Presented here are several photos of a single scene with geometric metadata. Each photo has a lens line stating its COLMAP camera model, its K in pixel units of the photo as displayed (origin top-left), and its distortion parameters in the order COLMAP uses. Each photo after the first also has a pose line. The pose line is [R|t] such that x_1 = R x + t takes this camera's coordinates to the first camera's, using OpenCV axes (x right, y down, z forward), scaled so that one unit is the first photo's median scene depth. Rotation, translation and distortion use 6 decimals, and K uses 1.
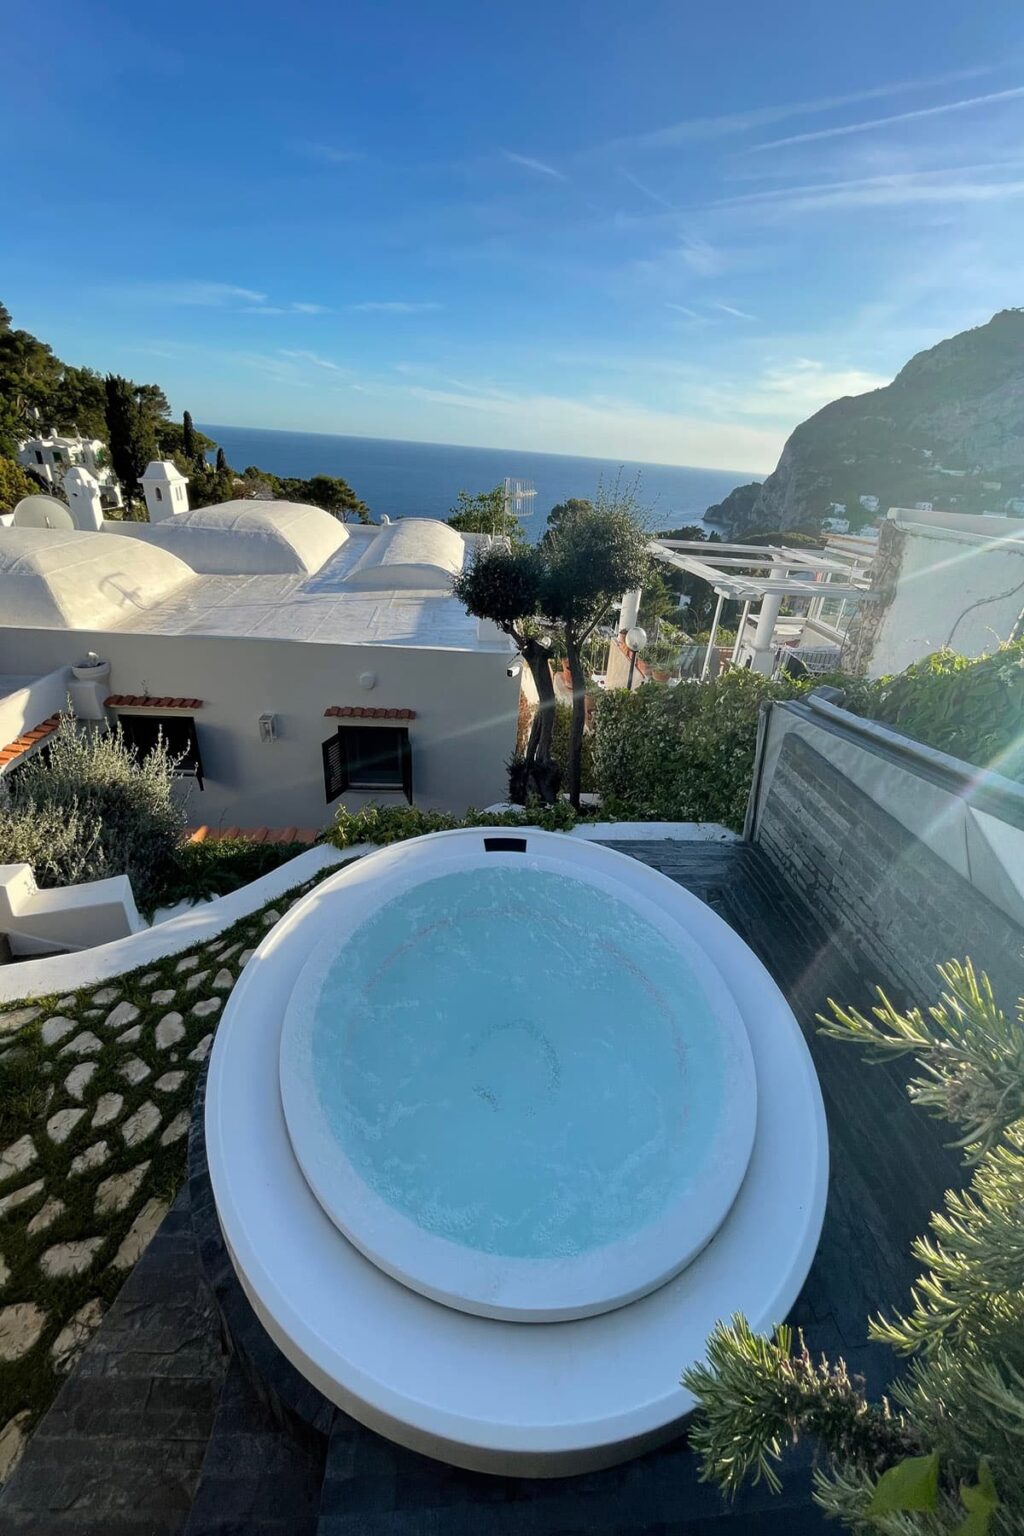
lens RADIAL K [[542.3, 0, 512.0], [0, 542.3, 768.0], [0, 0, 1]] dist [0.003230, 0.000151]
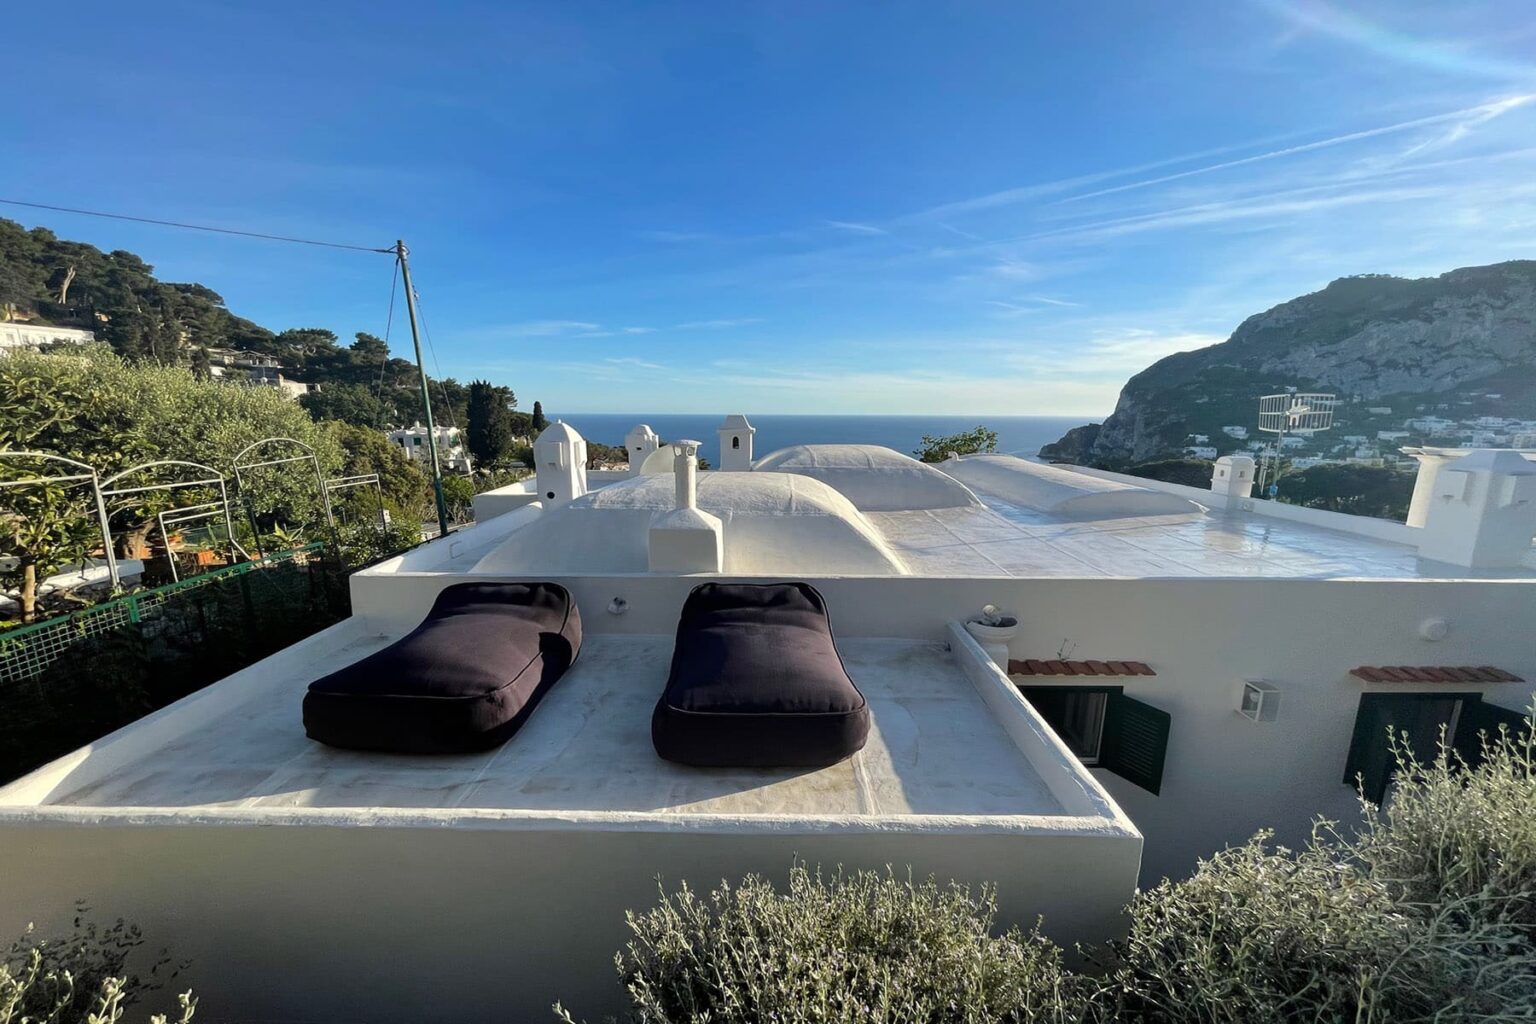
lens RADIAL K [[501.3, 0, 768.0], [0, 501.3, 512.0], [0, 0, 1]] dist [0.007284, 0.000093]
pose [[0.998867, -0.046247, -0.011229, -0.254425], [0.039654, 0.939237, -0.340970, -0.025304], [0.026316, 0.340139, 0.940007, 0.067821]]
